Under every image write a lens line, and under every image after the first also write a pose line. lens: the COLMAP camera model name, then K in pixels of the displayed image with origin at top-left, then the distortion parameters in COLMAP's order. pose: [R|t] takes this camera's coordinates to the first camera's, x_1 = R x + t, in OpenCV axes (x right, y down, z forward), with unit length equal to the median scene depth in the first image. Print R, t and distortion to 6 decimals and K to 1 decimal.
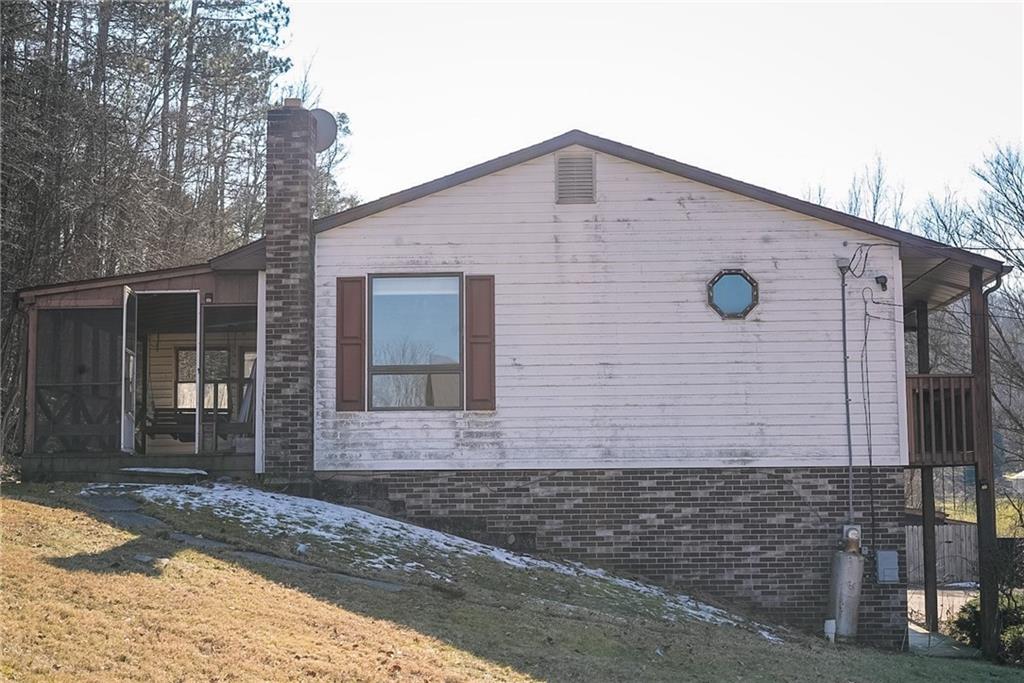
lens RADIAL K [[1497.5, 0, 516.4], [0, 1497.5, 336.5], [0, 0, 1]] dist [-0.022759, 0.000000]
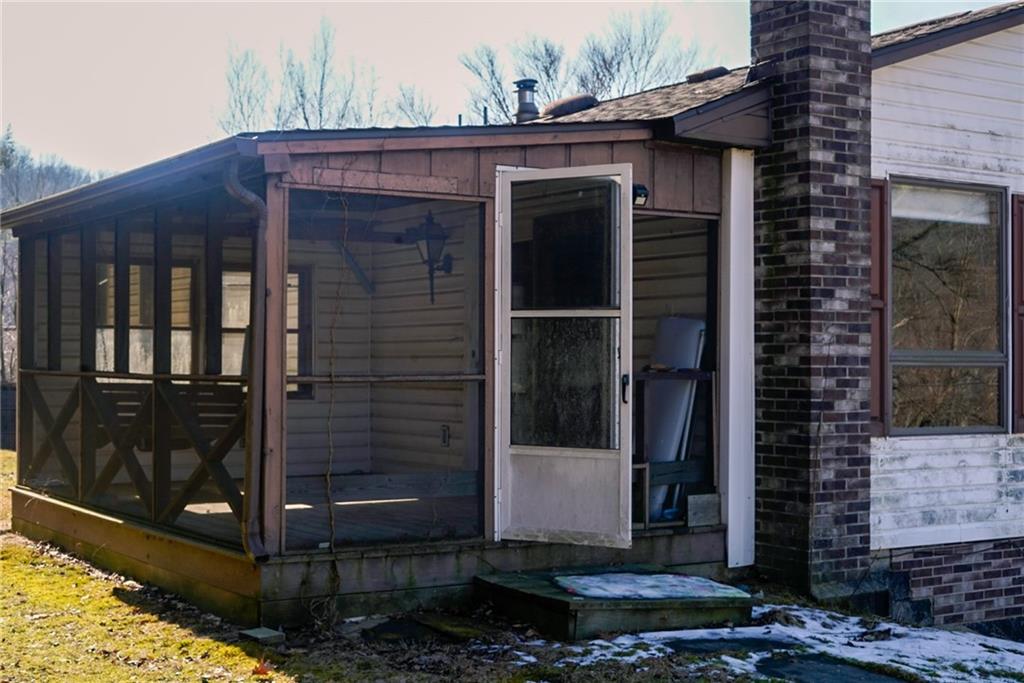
lens RADIAL K [[1497.5, 0, 511.7], [0, 1497.5, 345.1], [0, 0, 1]] dist [-0.022759, 0.000000]
pose [[0.807319, 0.019213, 0.589802, -0.524025], [-0.071720, 0.995255, 0.065749, -0.007533], [-0.585741, -0.095382, 0.804866, 0.663890]]
